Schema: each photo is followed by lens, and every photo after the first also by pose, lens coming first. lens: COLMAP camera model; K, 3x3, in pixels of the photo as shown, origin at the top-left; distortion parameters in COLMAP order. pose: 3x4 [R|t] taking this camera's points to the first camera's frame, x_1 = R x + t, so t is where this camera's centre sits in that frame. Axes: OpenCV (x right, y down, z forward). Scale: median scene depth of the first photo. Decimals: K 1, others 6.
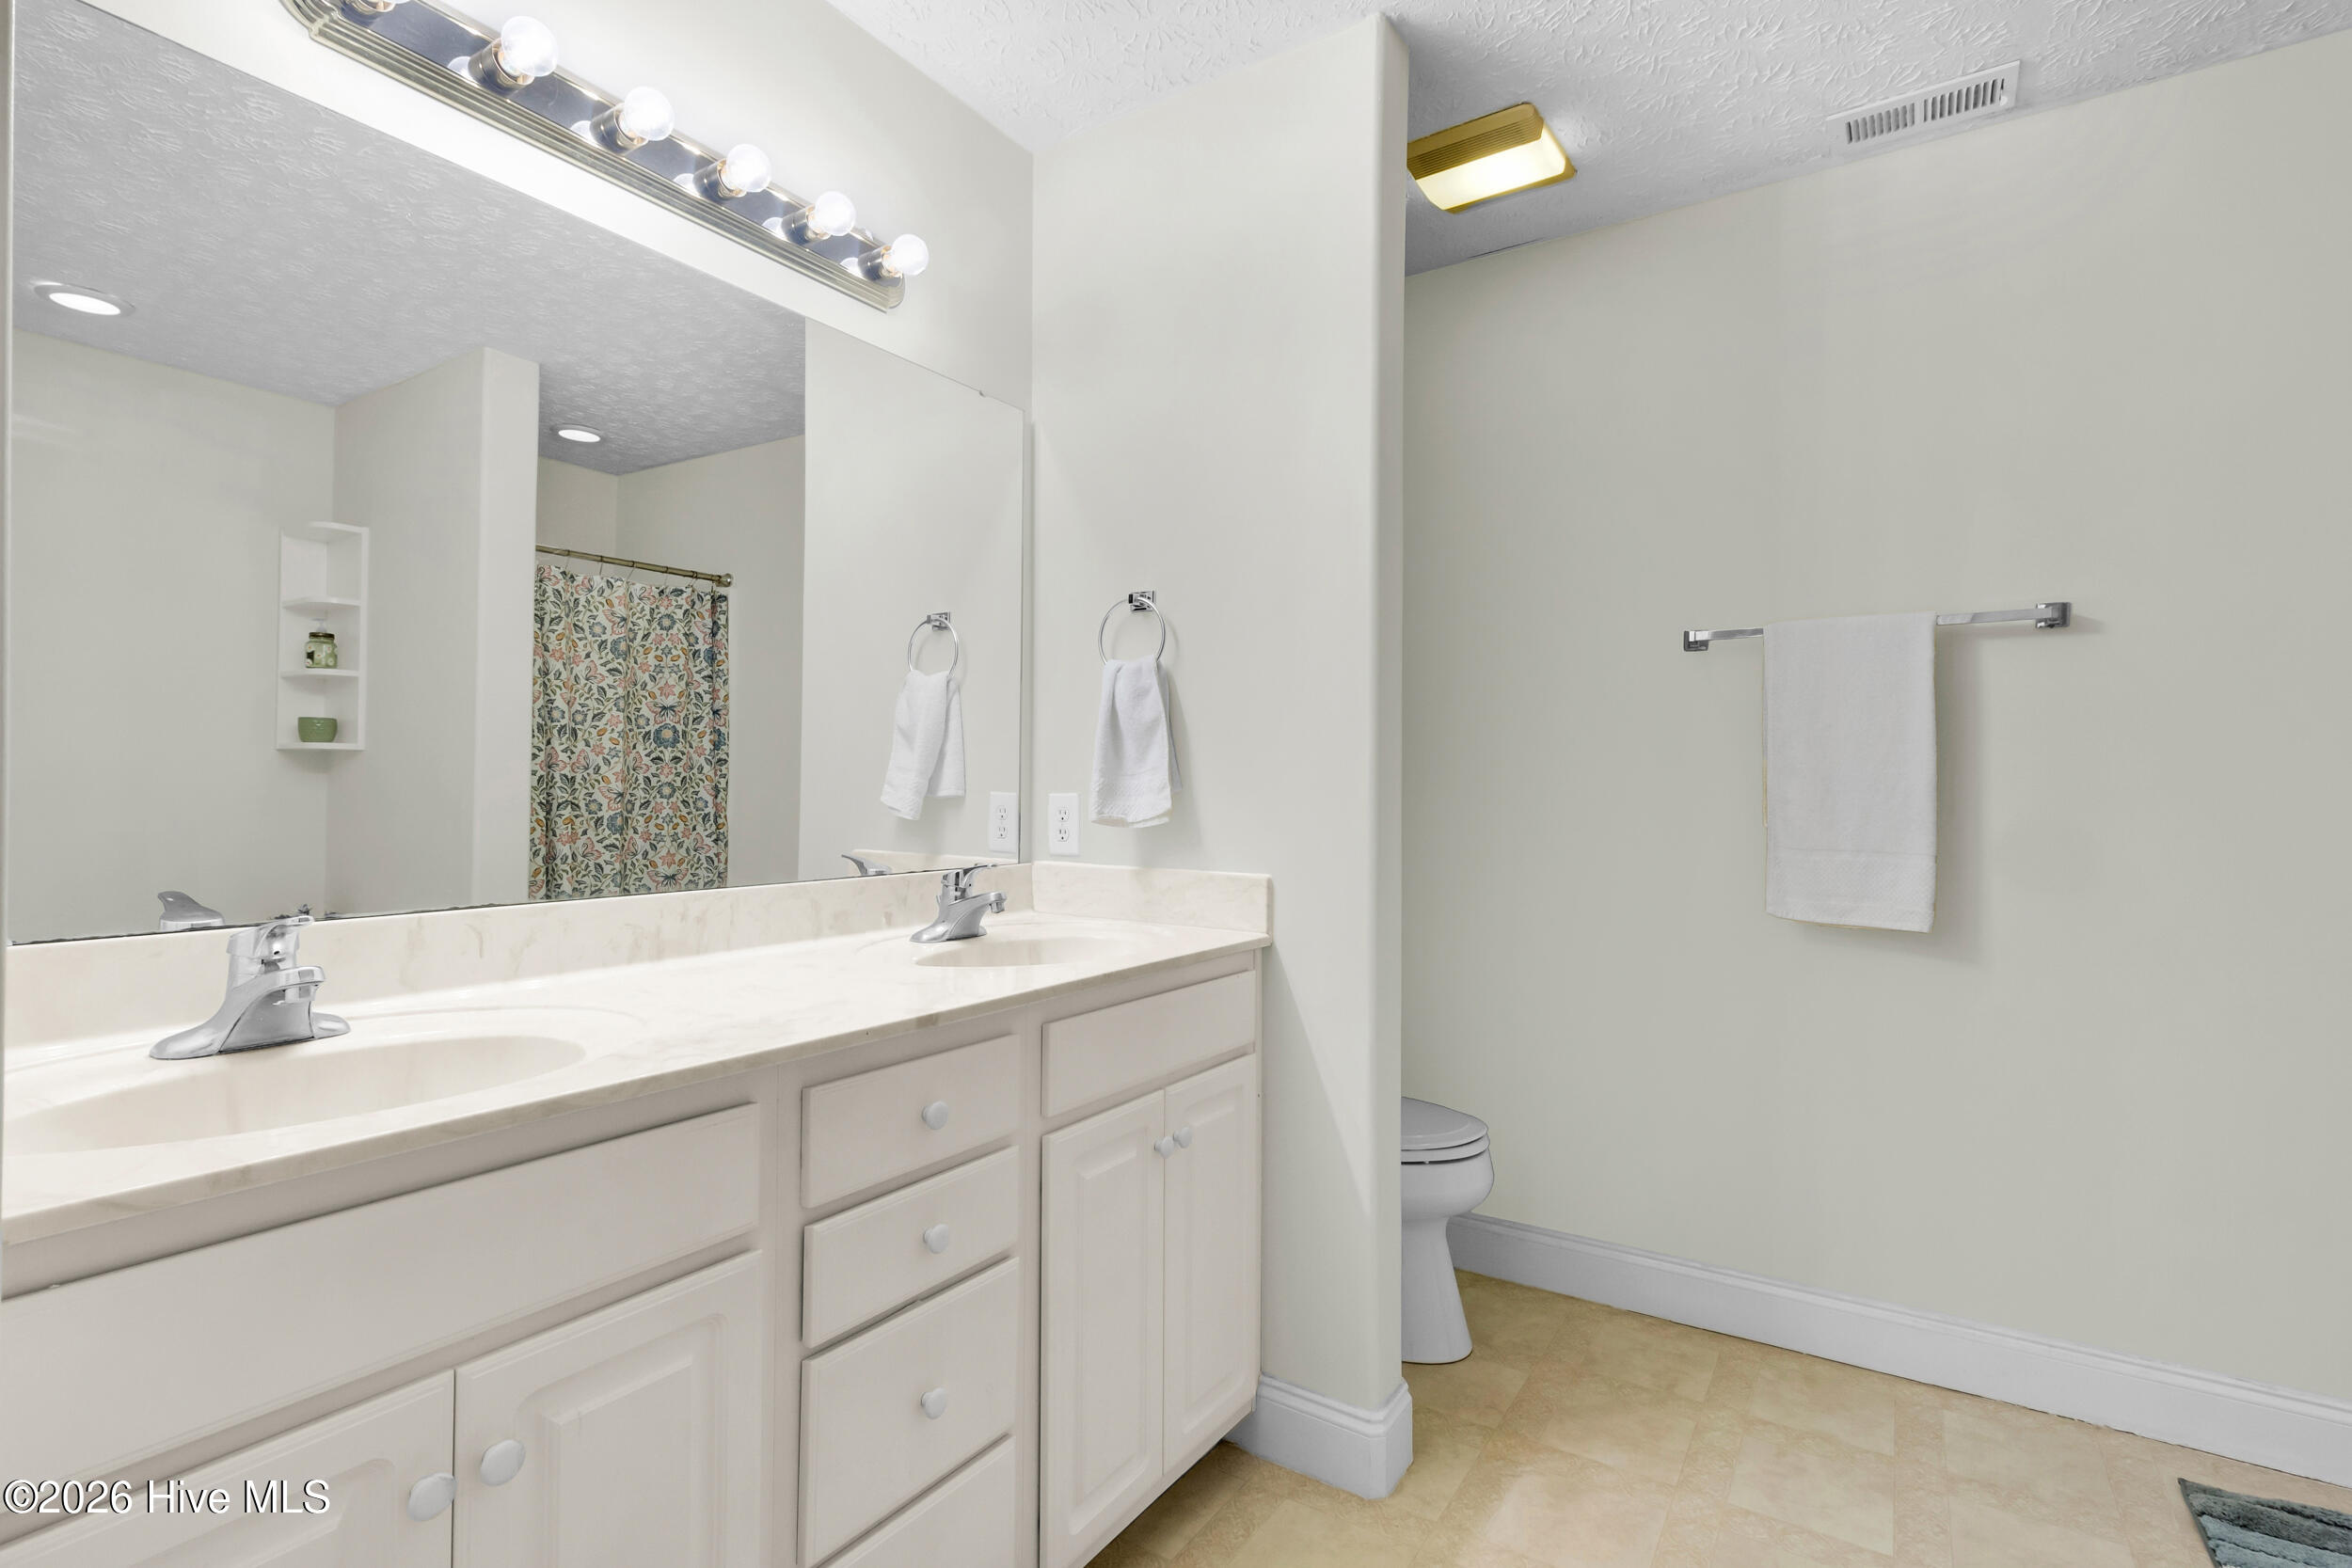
lens RADIAL K [[1105.4, 0, 1175.7], [0, 1105.4, 775.4], [0, 0, 1]] dist [0.000695, 0.000377]
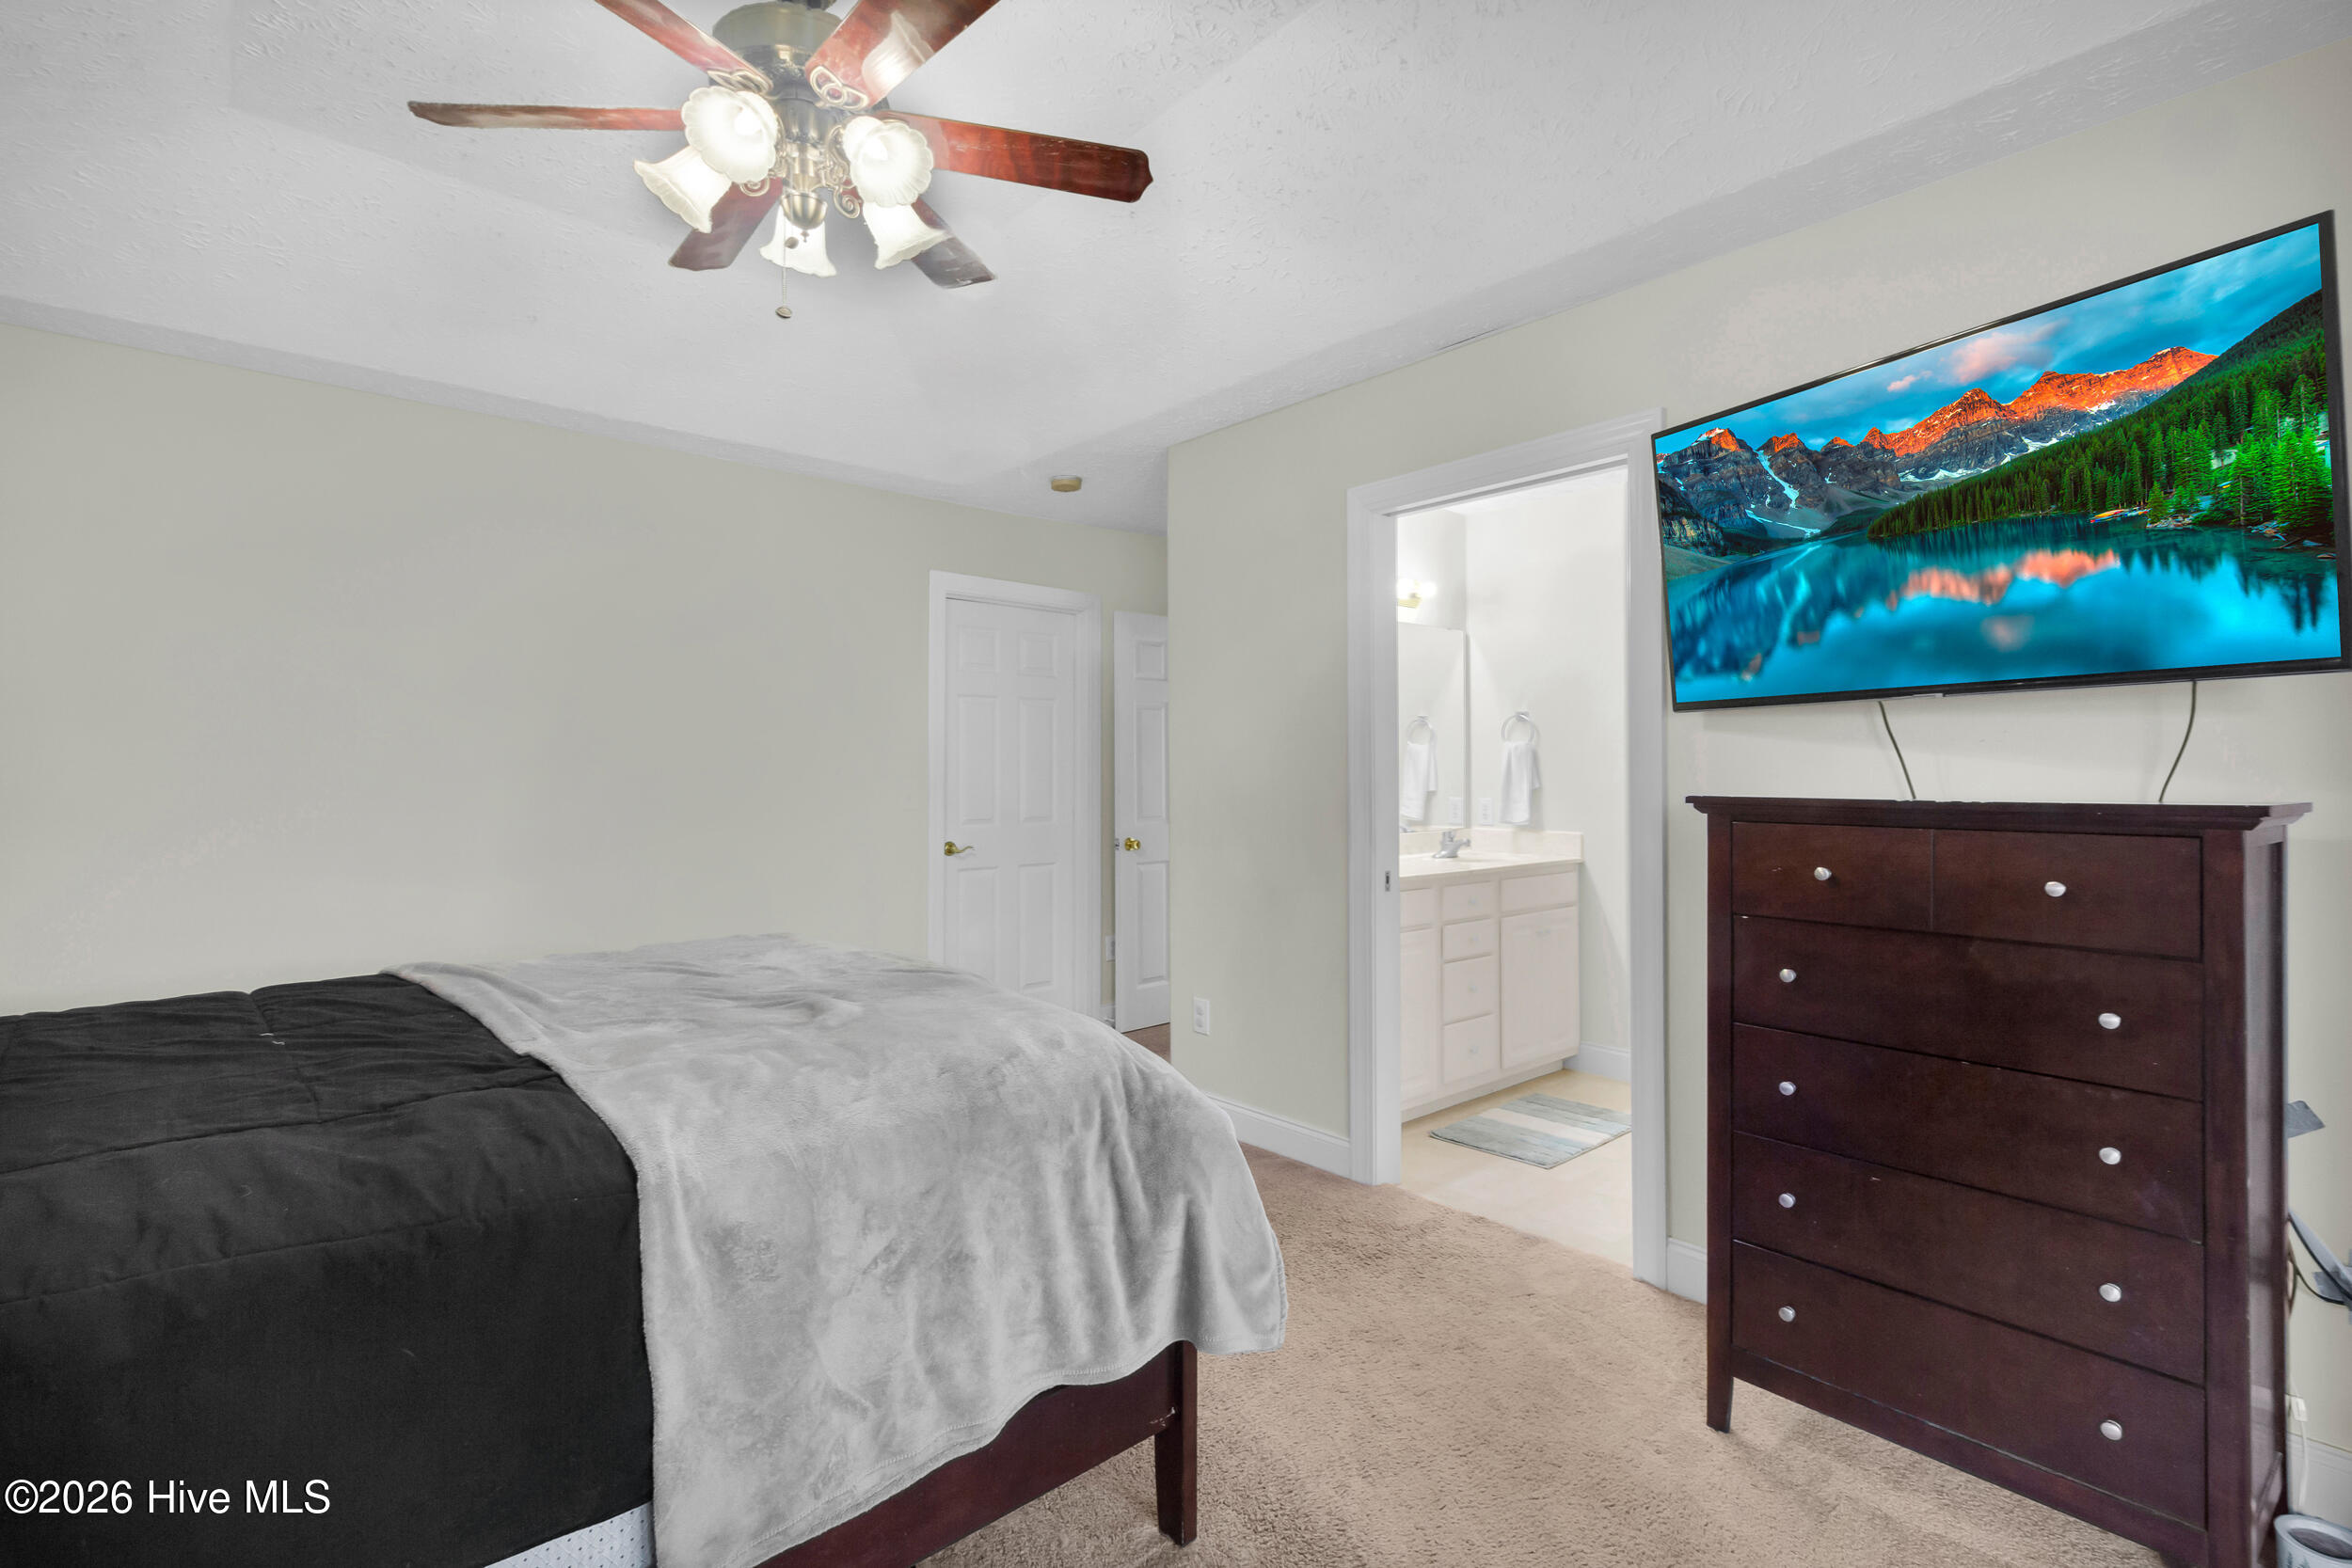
lens RADIAL K [[1069.9, 0, 1176.0], [0, 1069.9, 784.0], [0, 0, 1]] dist [0.003074, 0.000006]
pose [[0.958481, -0.017512, -0.284617, -0.096449], [0.024711, 0.999459, 0.021721, -0.086532], [0.284083, -0.027852, 0.958395, -1.480949]]
